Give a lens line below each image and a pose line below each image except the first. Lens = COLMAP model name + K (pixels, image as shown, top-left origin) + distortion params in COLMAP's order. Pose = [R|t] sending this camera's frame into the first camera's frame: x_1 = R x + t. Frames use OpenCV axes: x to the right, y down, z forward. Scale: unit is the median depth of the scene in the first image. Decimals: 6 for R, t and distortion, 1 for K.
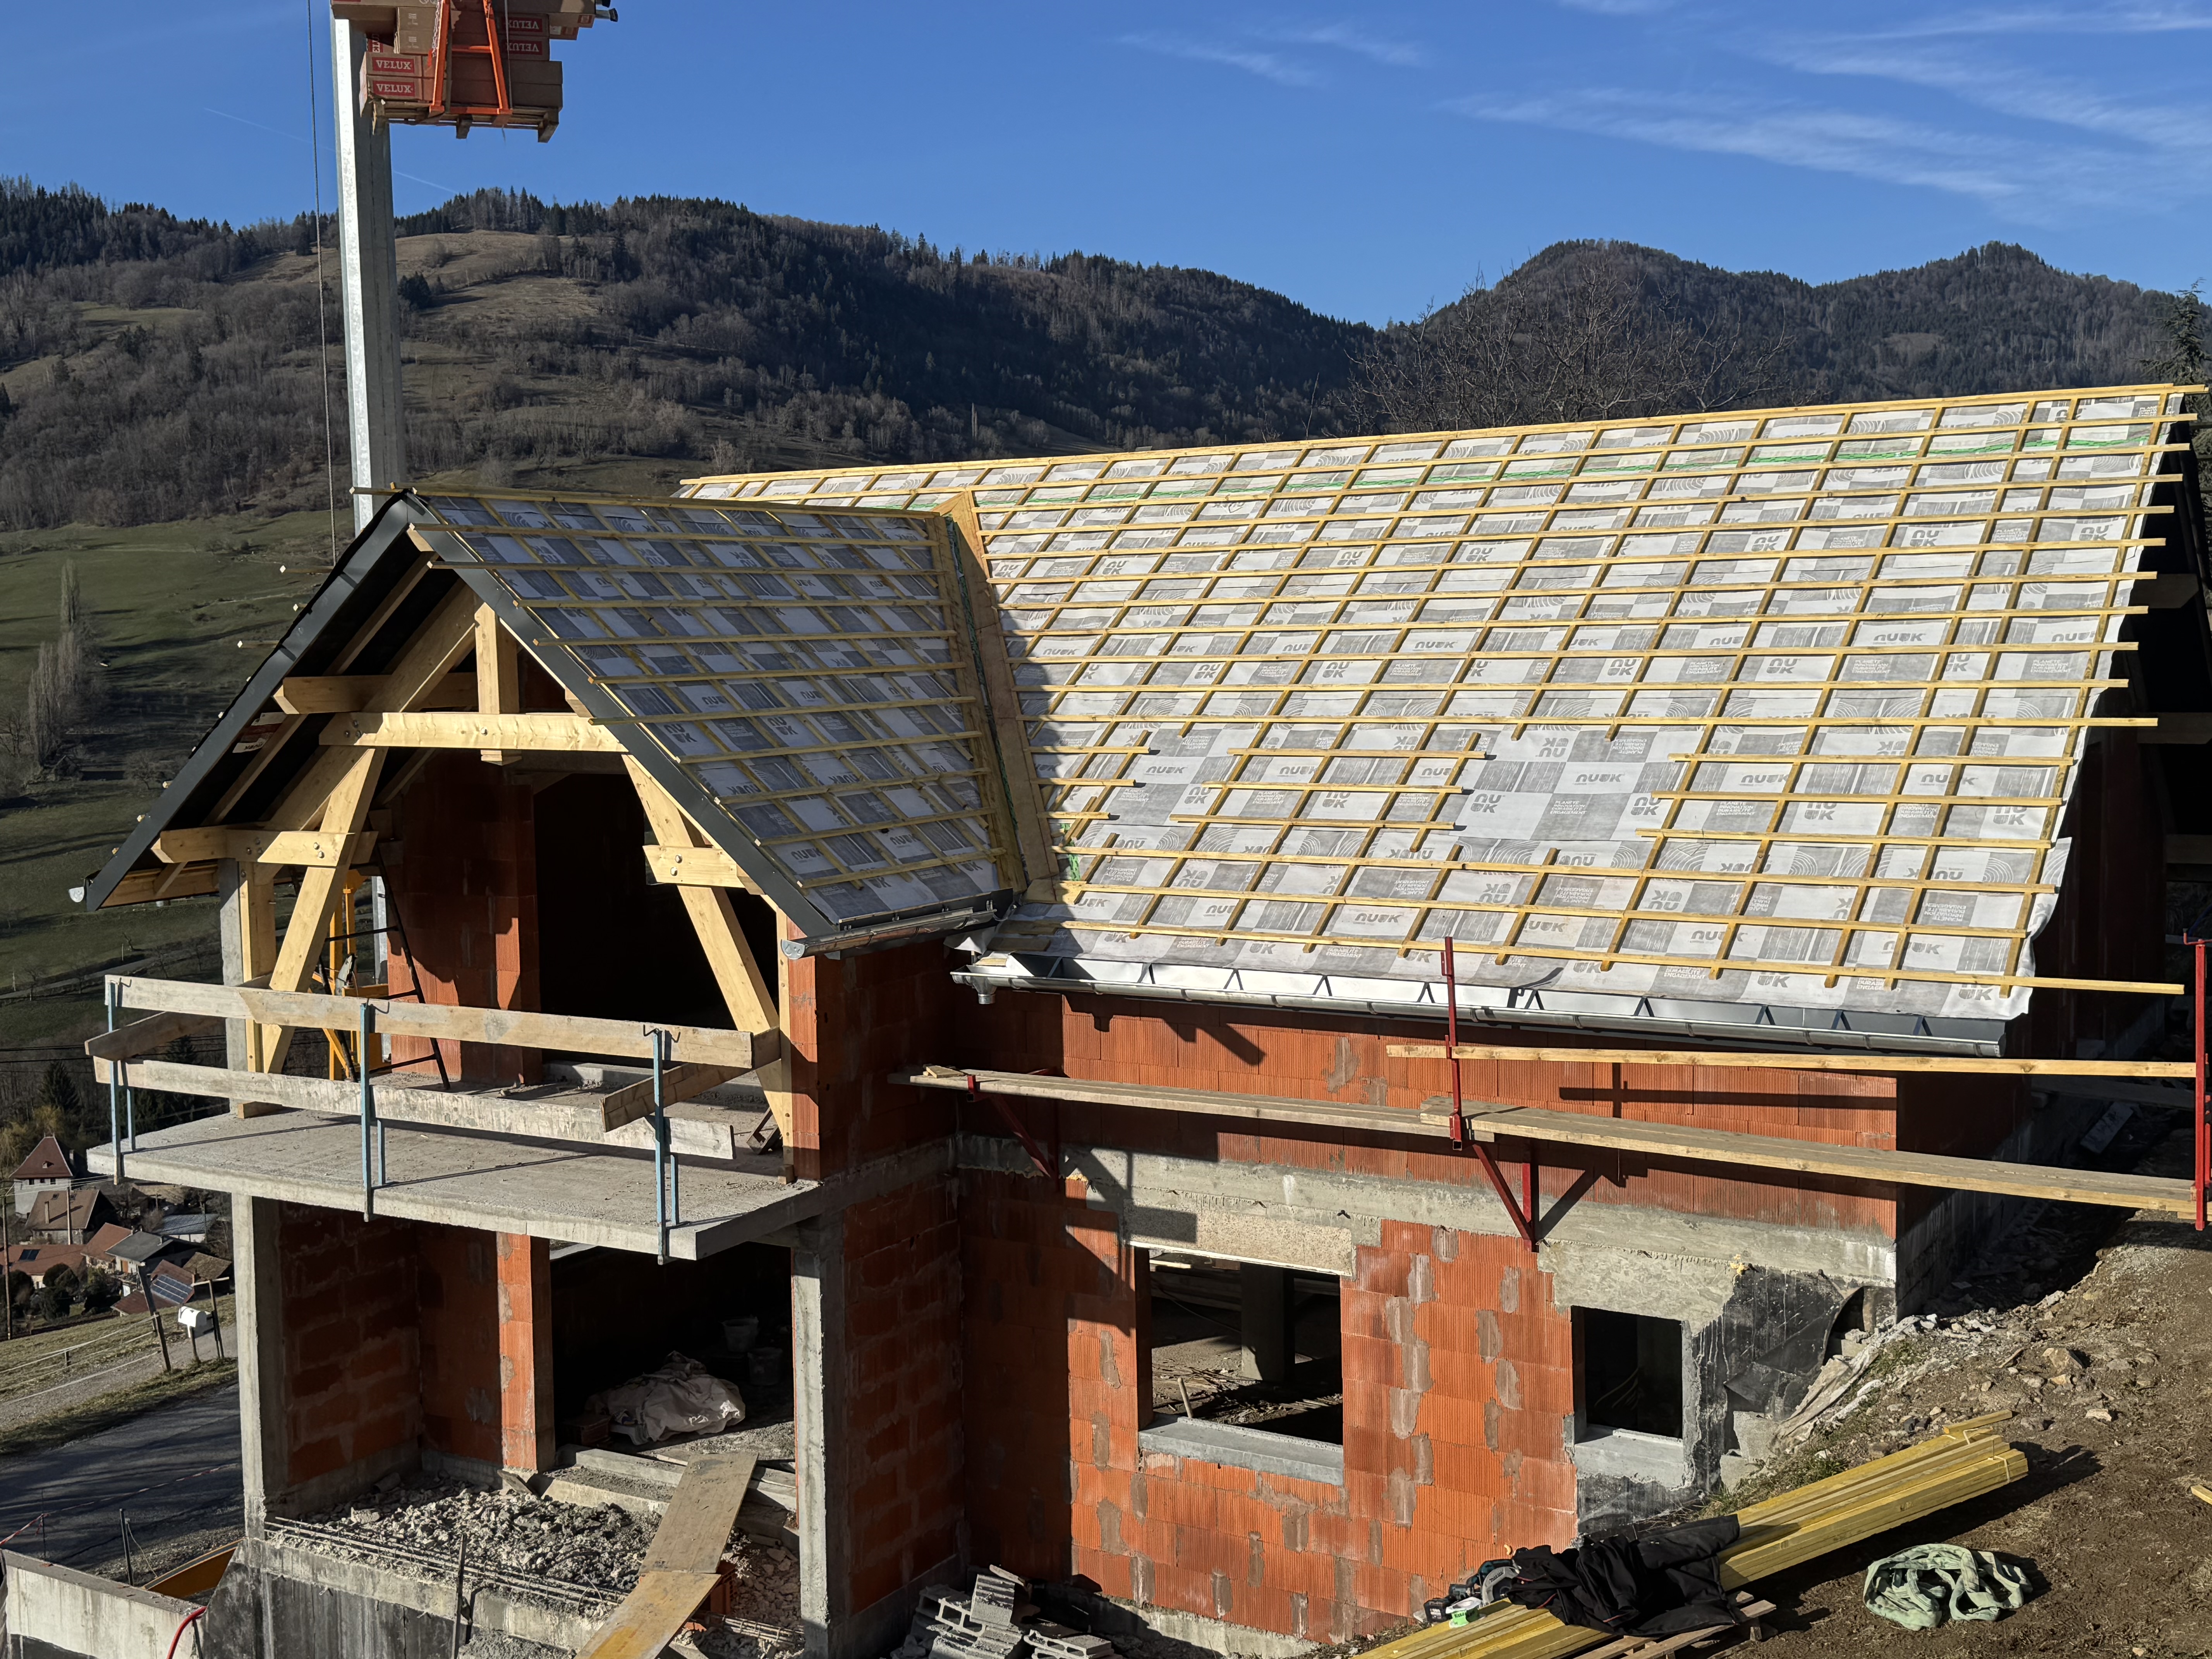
lens RADIAL K [[2407.7, 0, 1106.0], [0, 2407.7, 829.5], [0, 0, 1]] dist [0.200446, -0.471915]
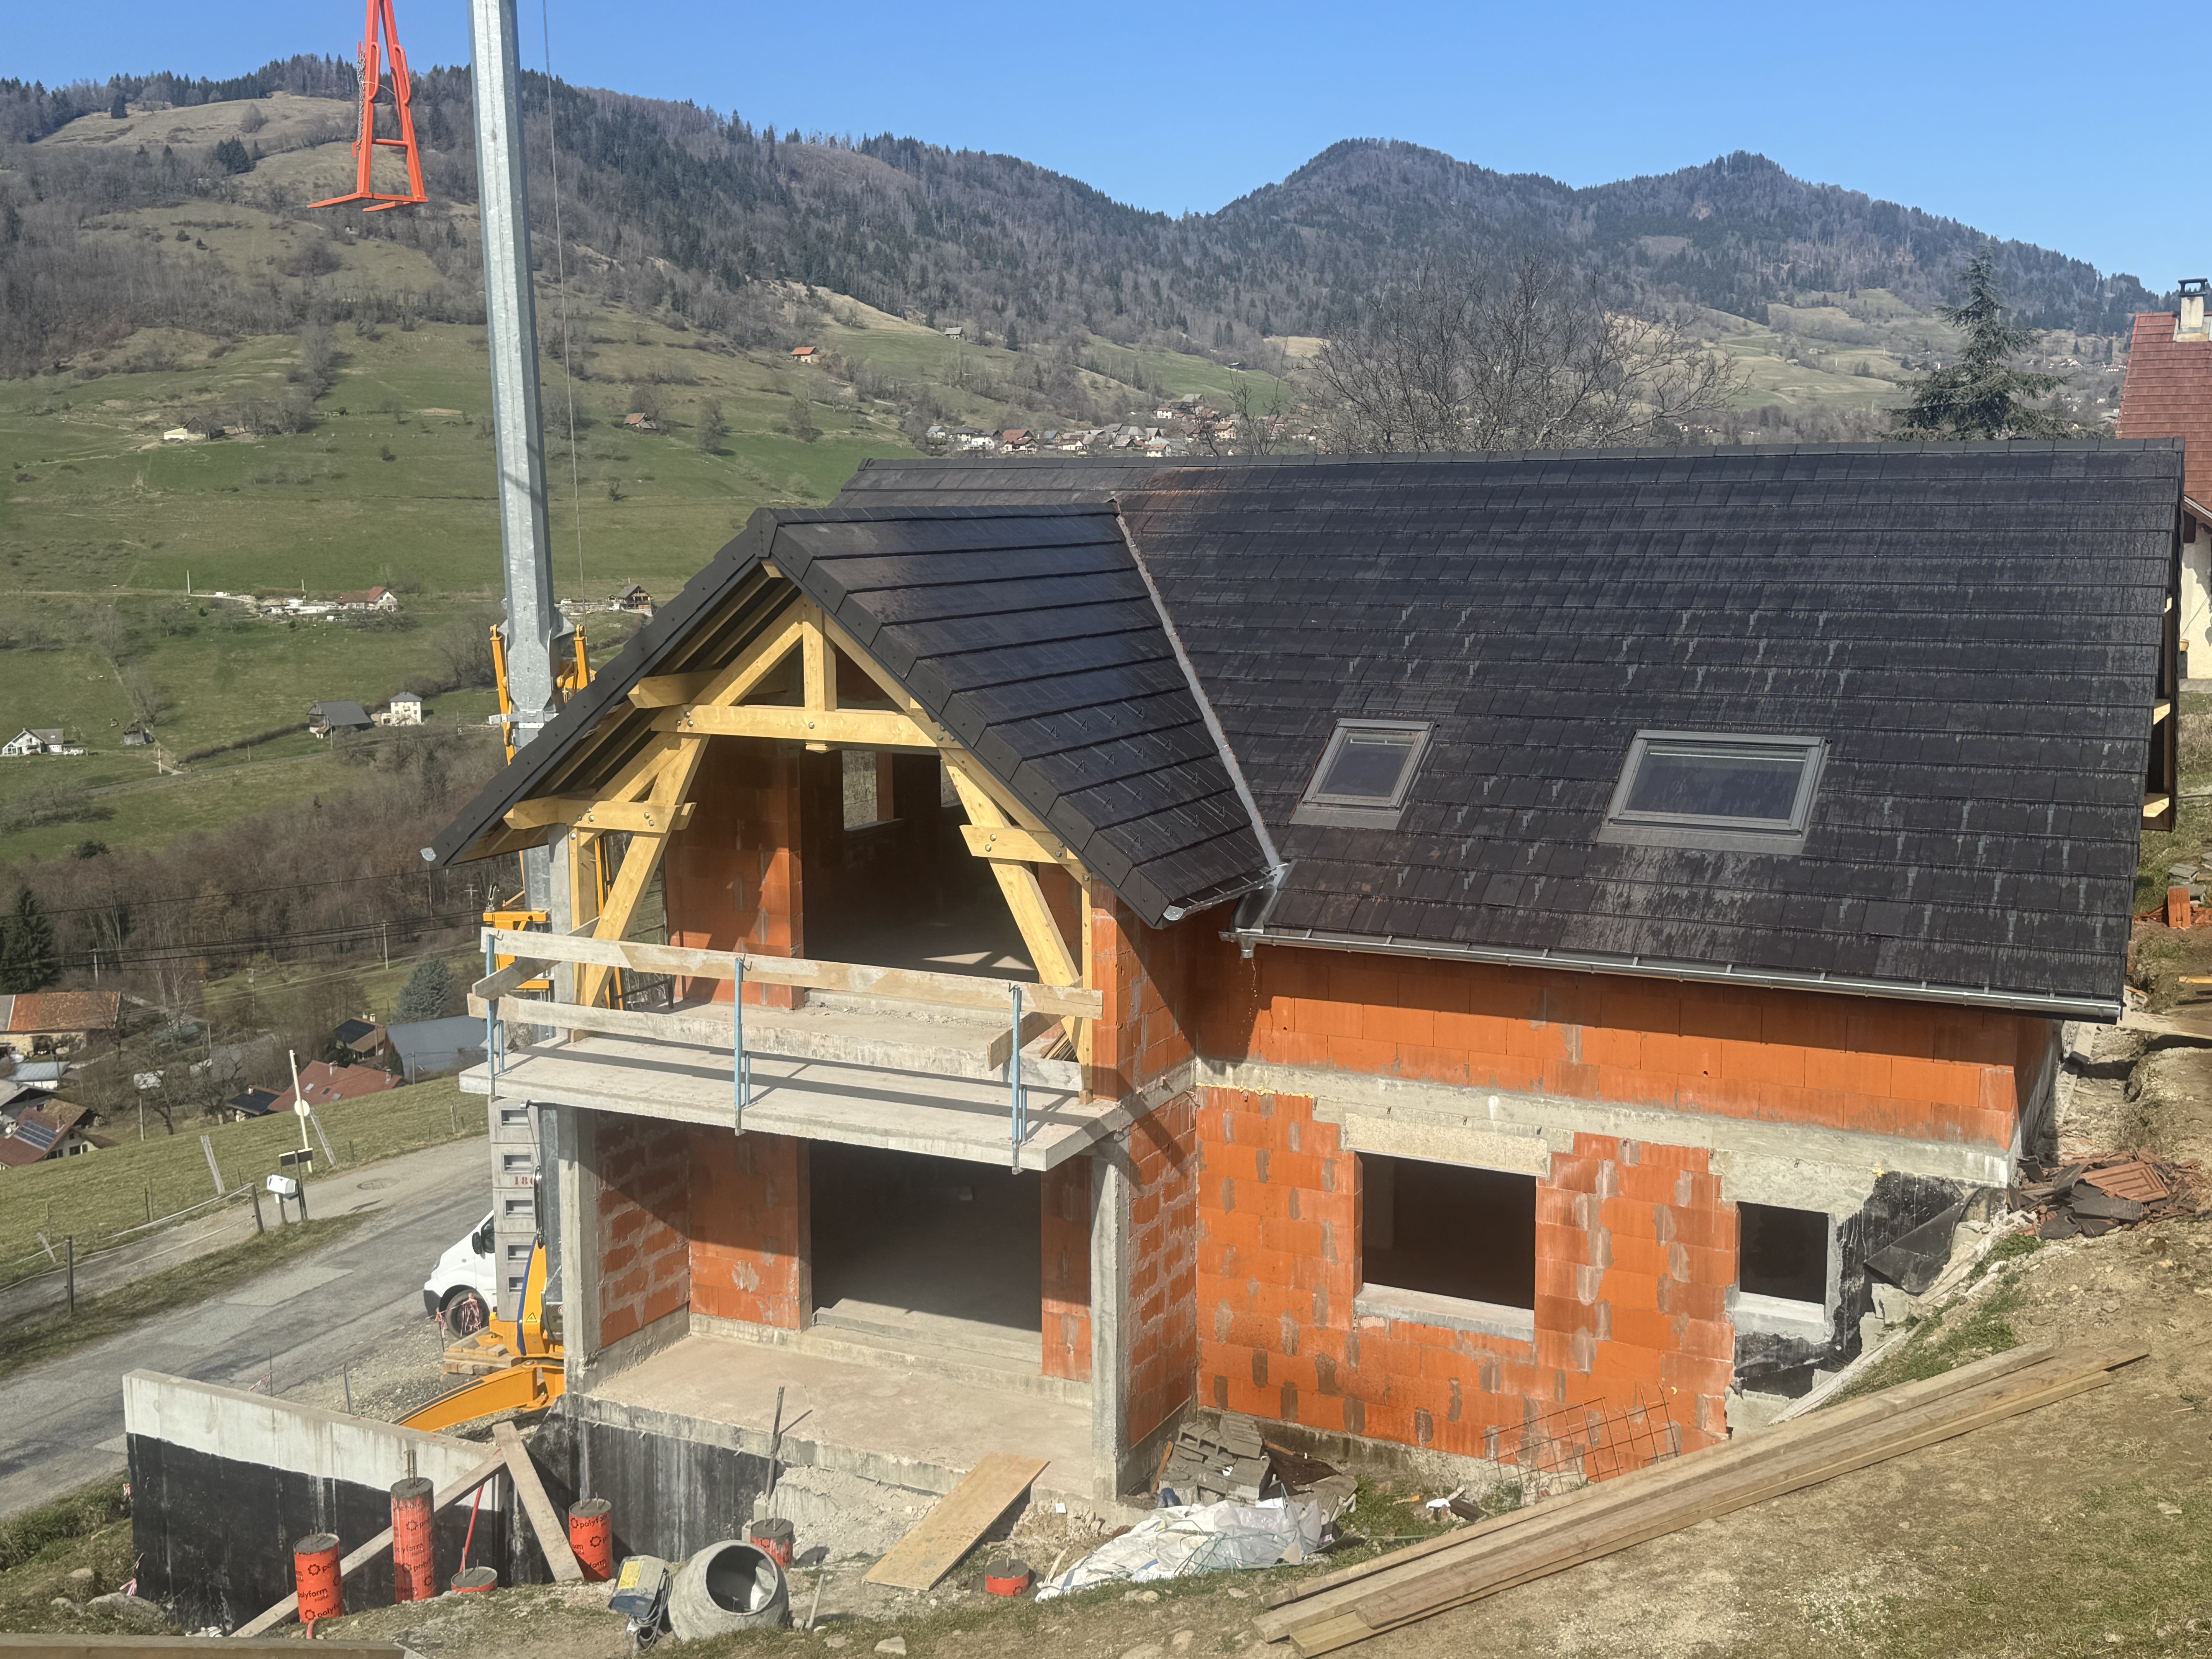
lens RADIAL K [[2275.7, 0, 1106.0], [0, 2275.7, 829.5], [0, 0, 1]] dist [0.197172, -0.466148]
pose [[0.995972, 0.002467, 0.089636, -0.210132], [-0.007884, 0.998159, 0.060134, -0.057245], [-0.089323, -0.060598, 0.994158, -0.127061]]
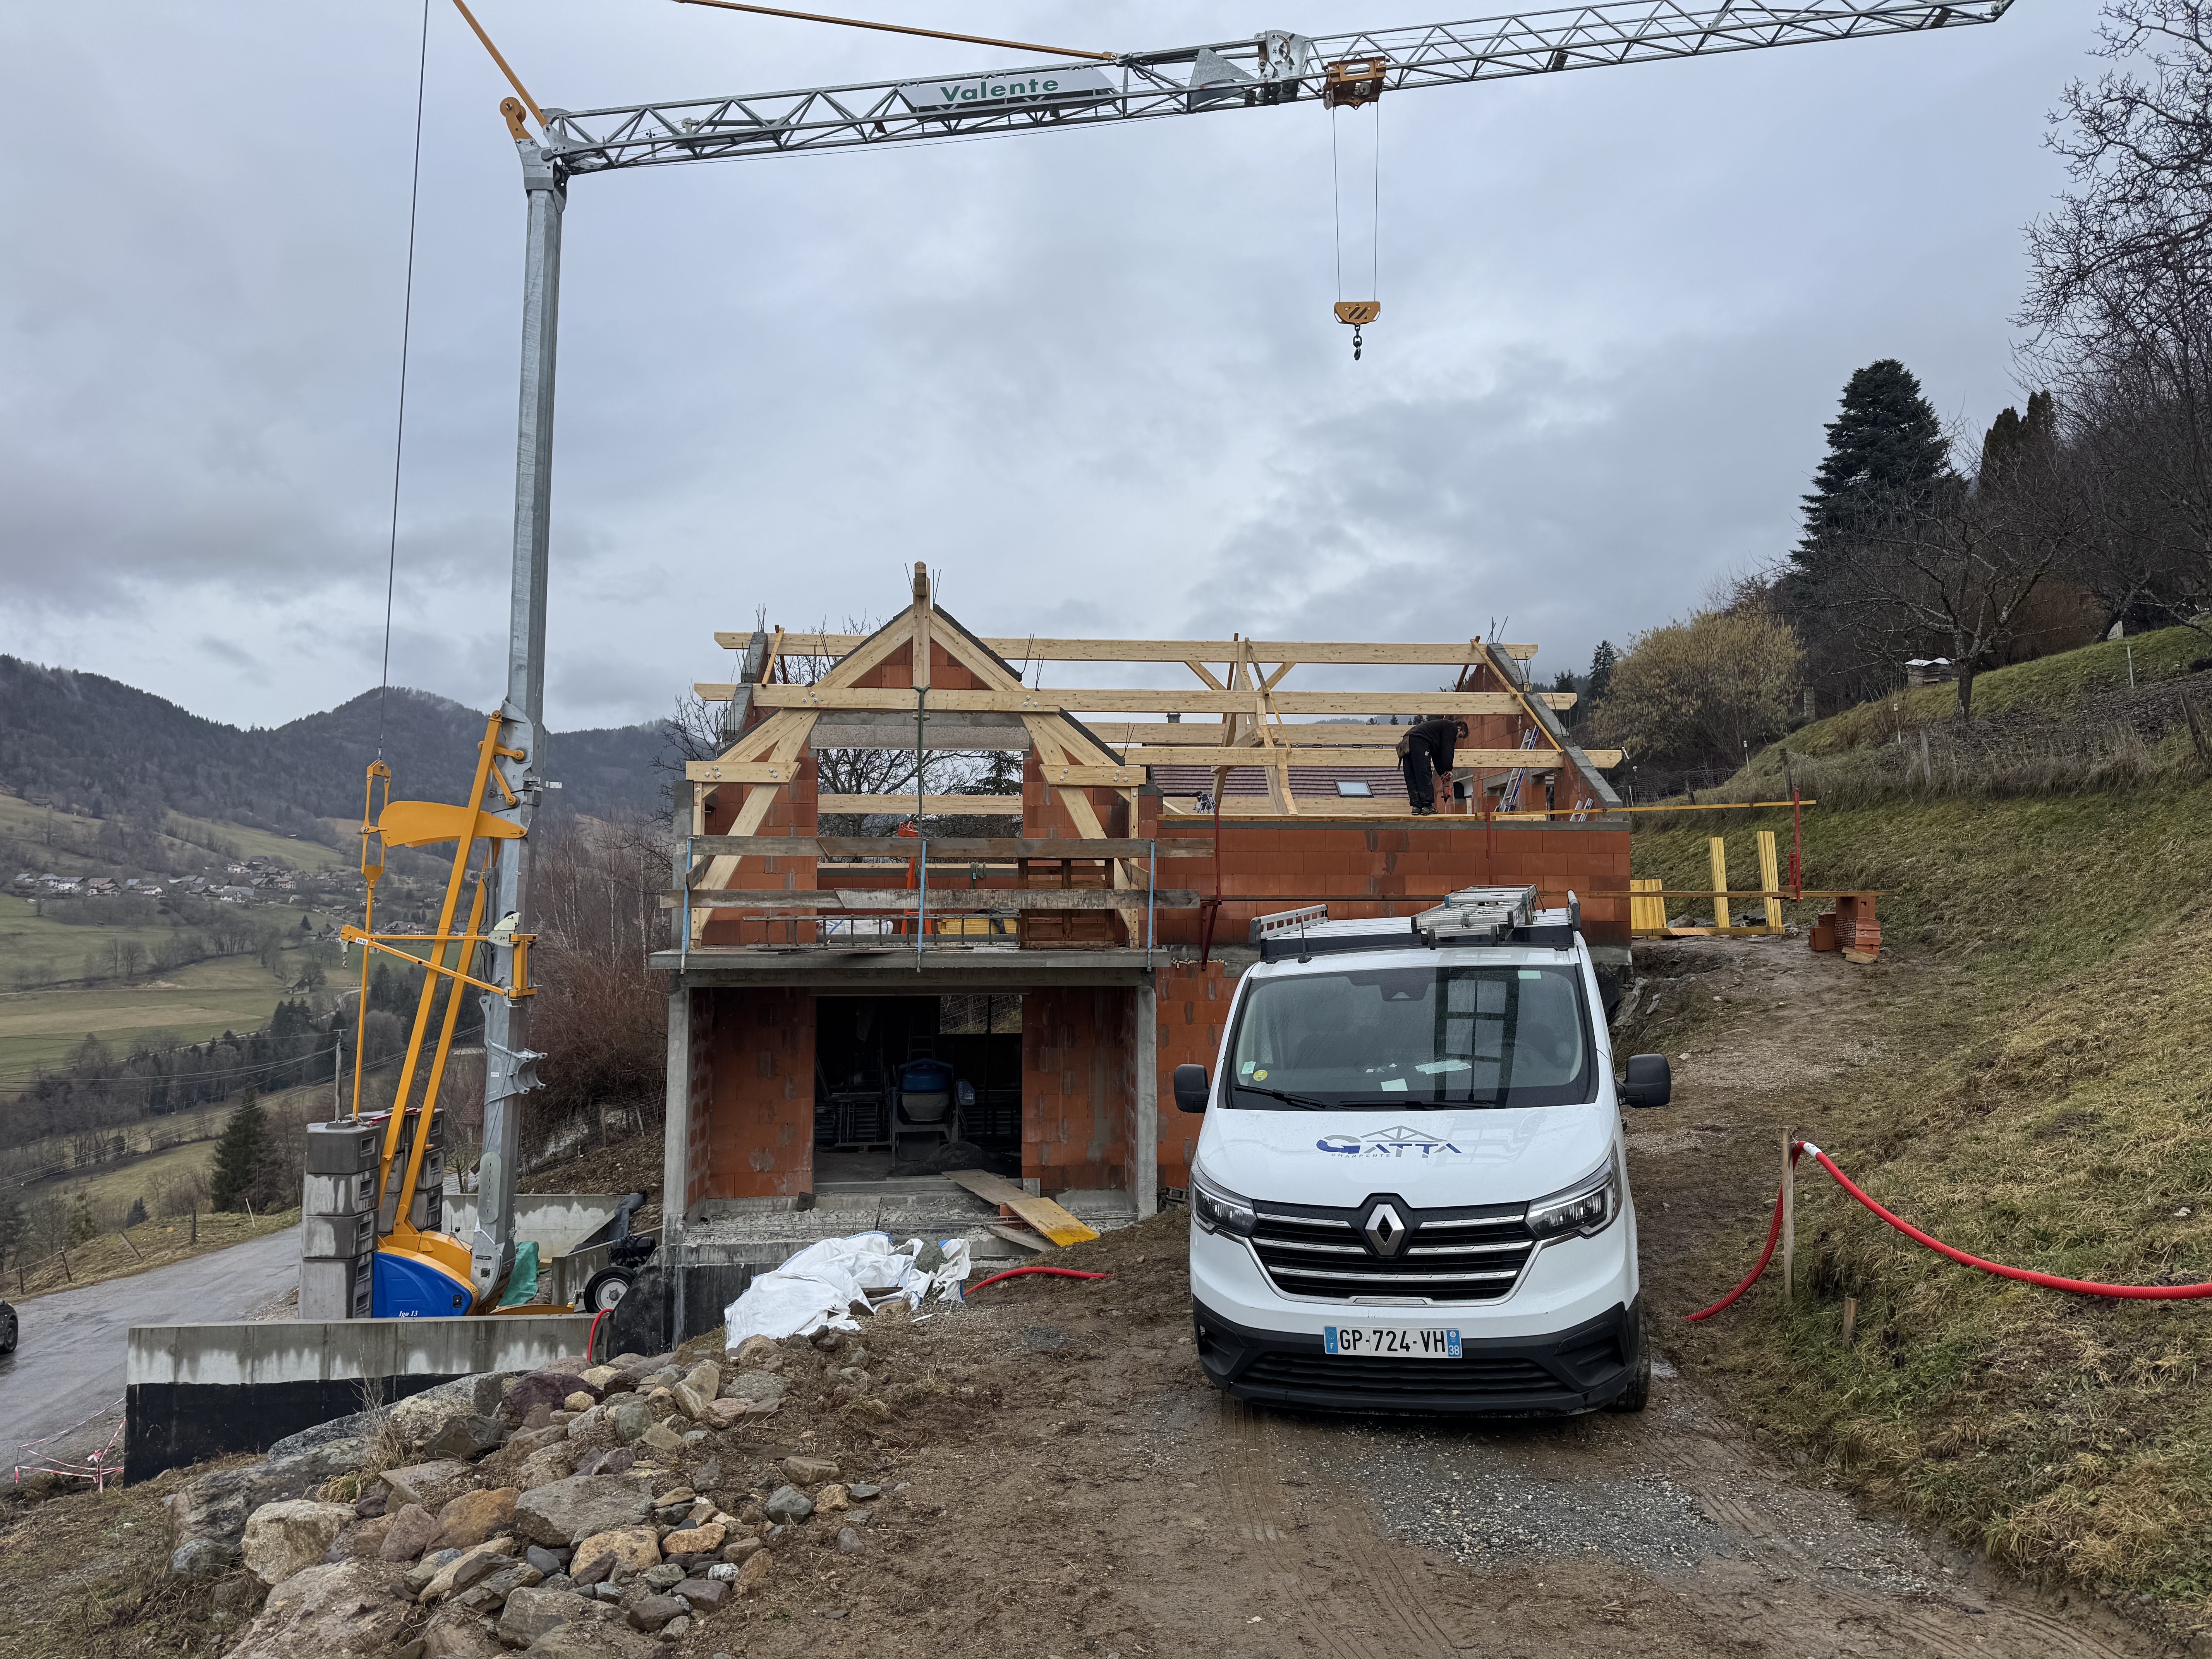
lens RADIAL K [[1544.6, 0, 1106.0], [0, 1544.6, 829.5], [0, 0, 1]] dist [-0.002123, -0.001466]
pose [[0.797008, 0.058416, 0.601137, -0.778188], [0.041209, 0.987733, -0.150619, 0.212478], [-0.602561, 0.144817, 0.784824, 0.094314]]
